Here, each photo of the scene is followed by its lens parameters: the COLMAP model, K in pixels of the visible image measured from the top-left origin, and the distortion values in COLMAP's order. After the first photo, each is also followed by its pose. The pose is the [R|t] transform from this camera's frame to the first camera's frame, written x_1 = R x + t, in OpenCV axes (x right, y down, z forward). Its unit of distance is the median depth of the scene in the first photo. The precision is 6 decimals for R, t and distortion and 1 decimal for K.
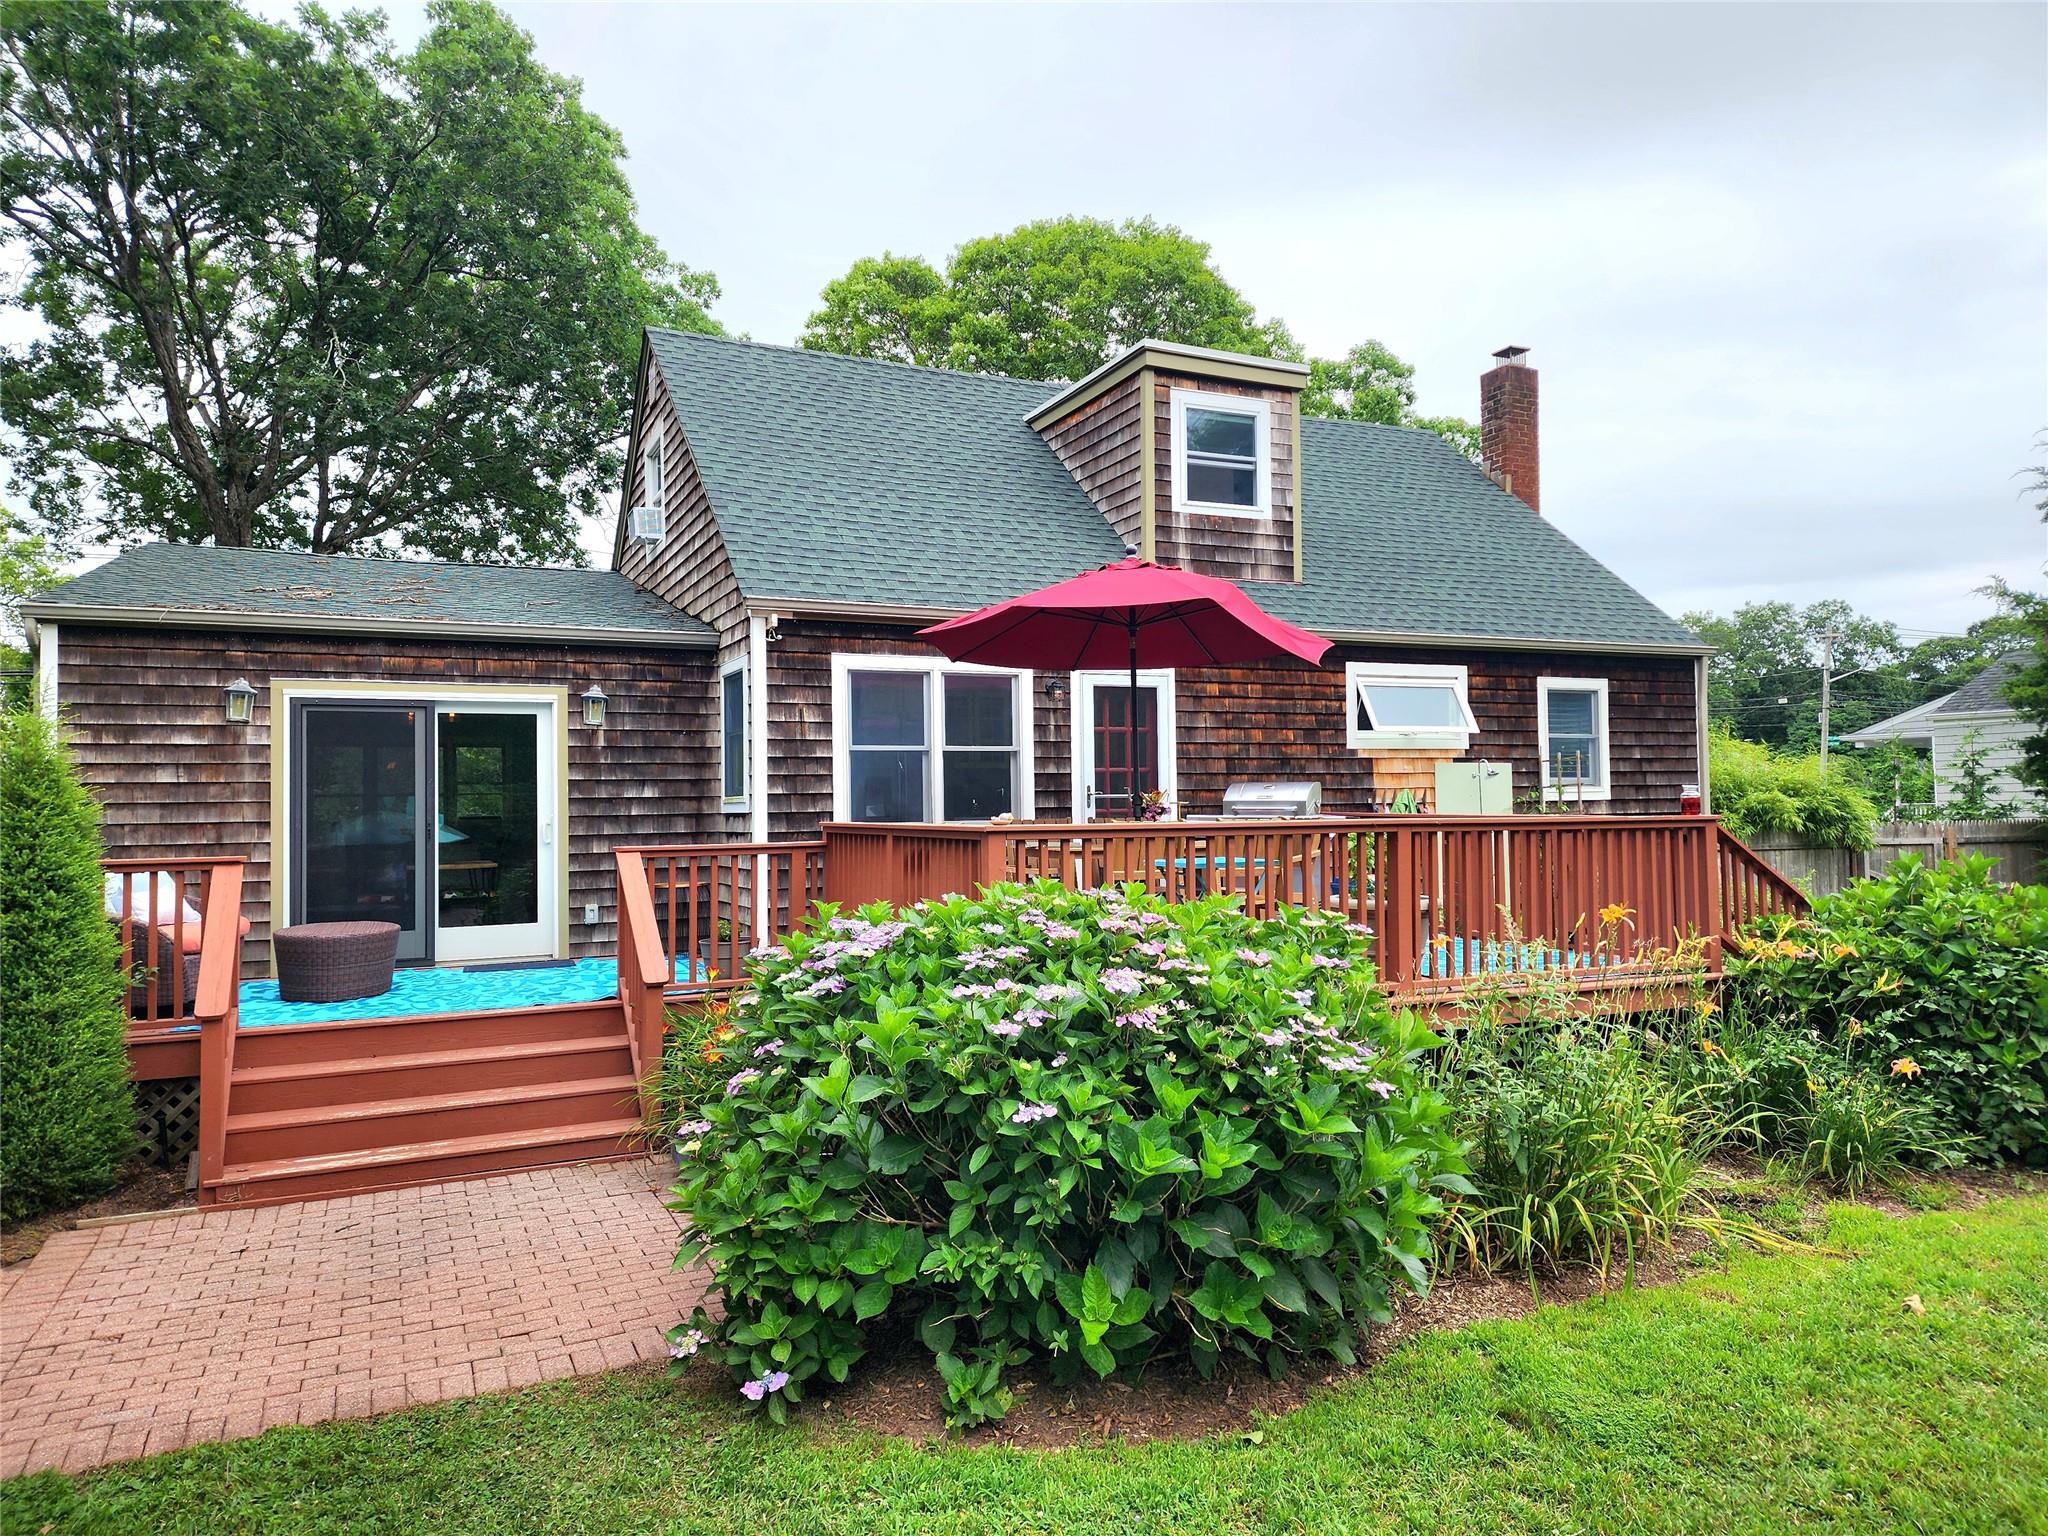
lens RADIAL K [[1365.4, 0, 1023.1], [0, 1365.4, 765.0], [0, 0, 1]] dist [0.004997, -0.000779]
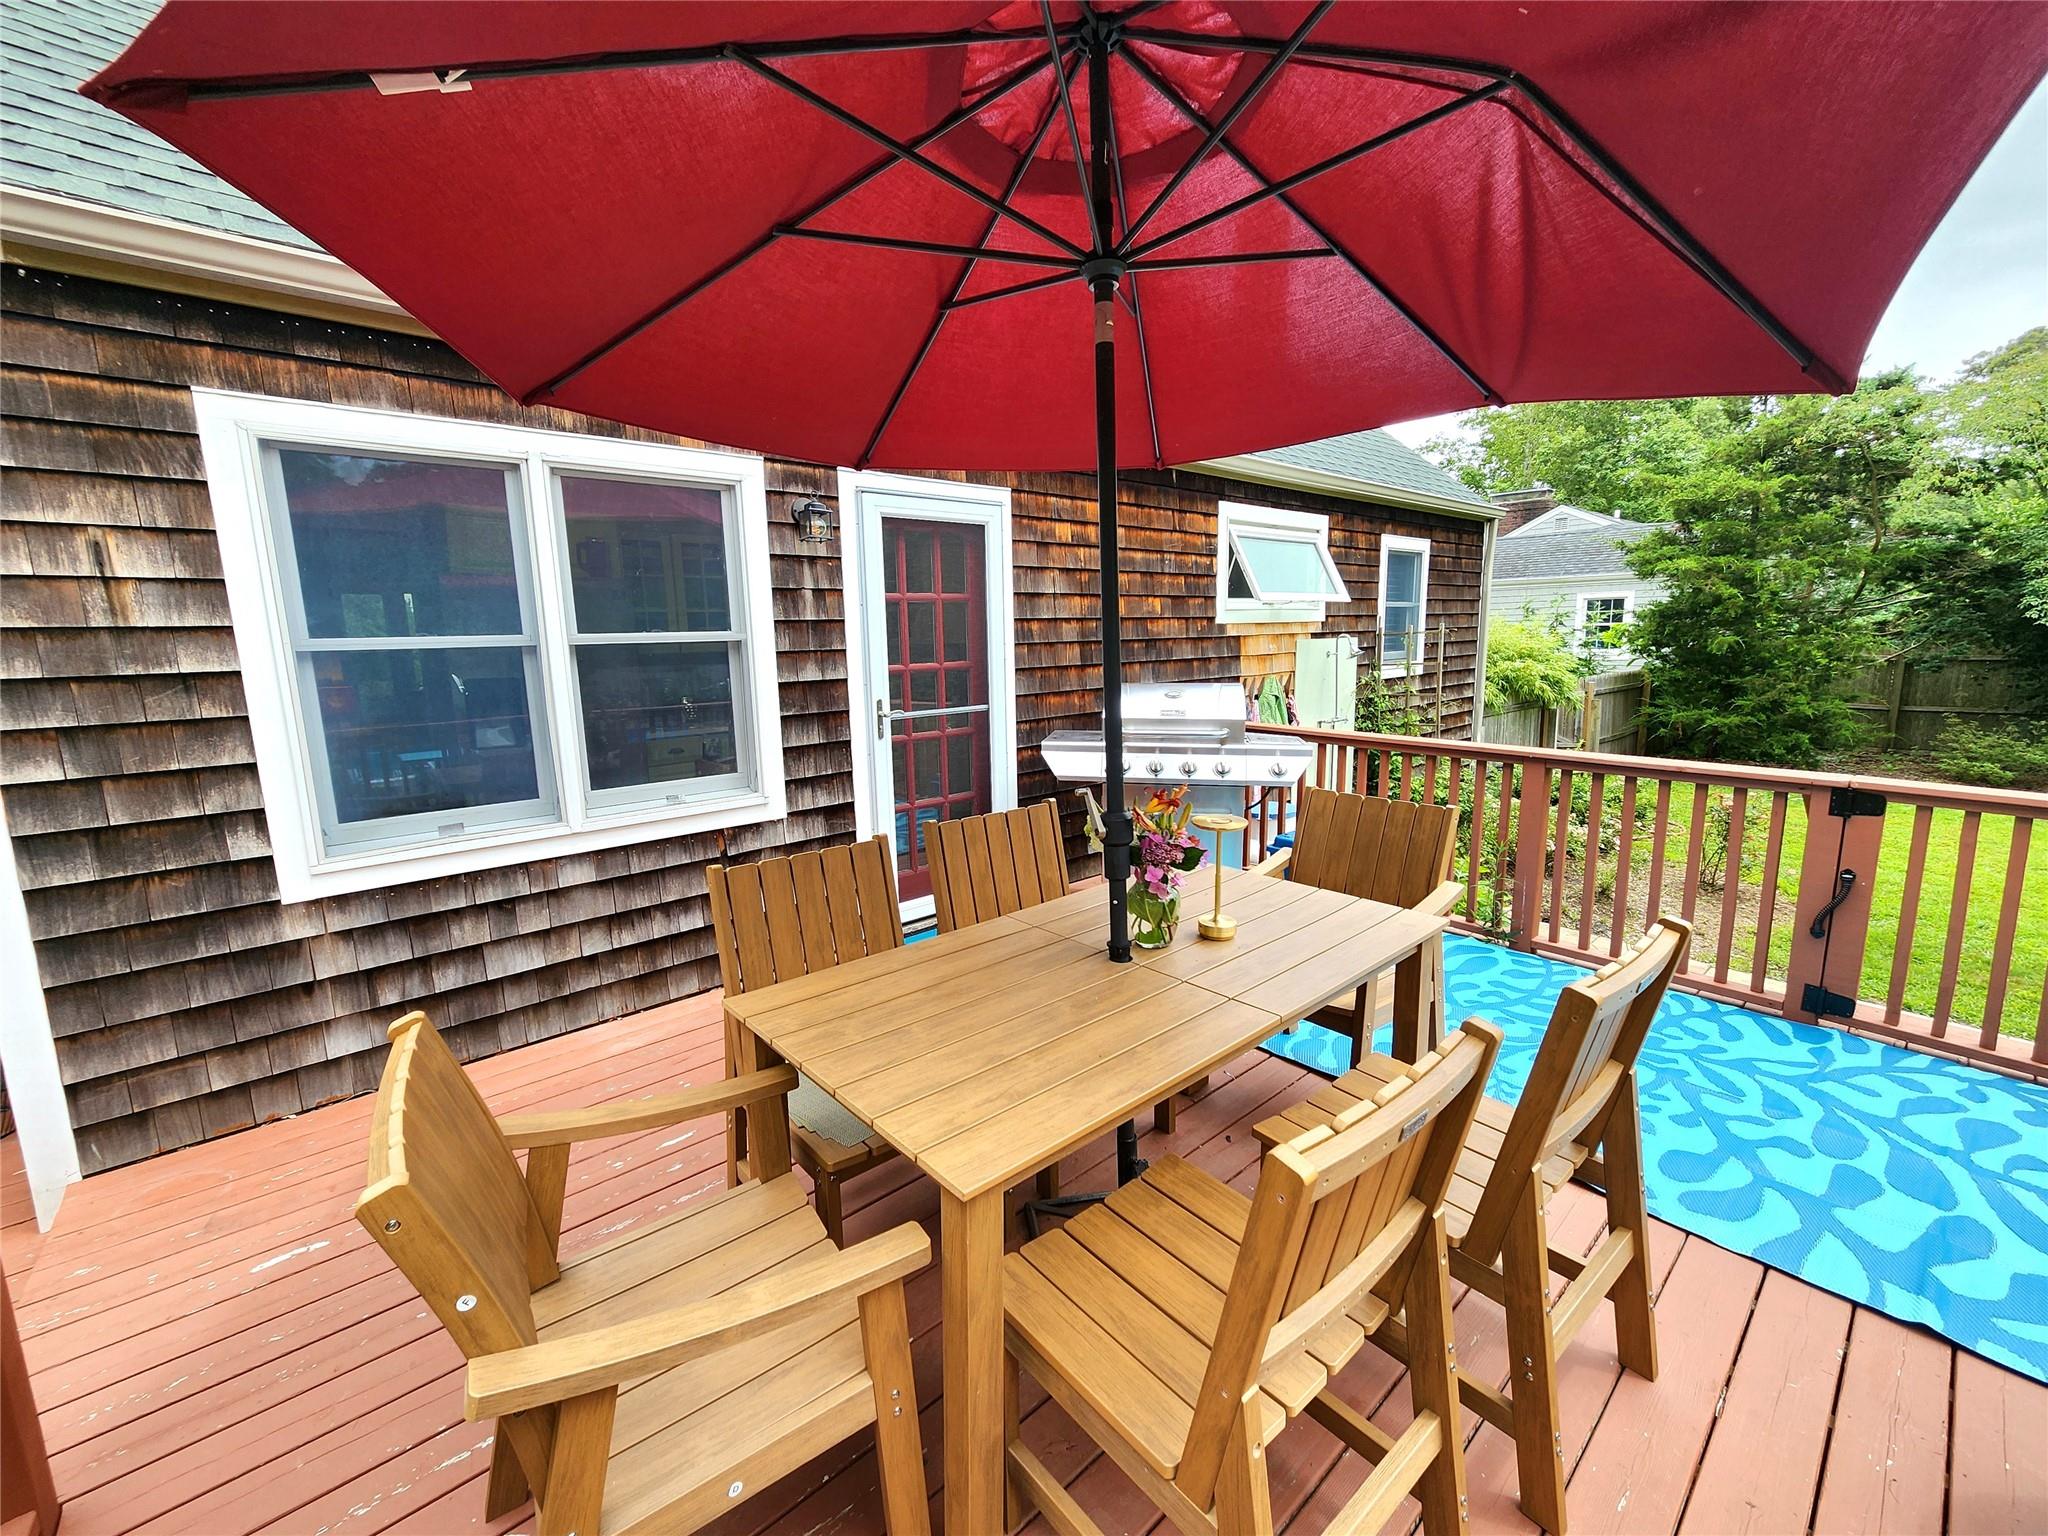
lens RADIAL K [[843.5, 0, 1016.3], [0, 843.5, 766.5], [0, 0, 1]] dist [0.006192, 0.000906]
pose [[0.958848, -0.054969, 0.278546, 0.003692], [0.005247, 0.984342, 0.176190, -0.017970], [-0.283870, -0.167478, 0.944123, 0.625774]]
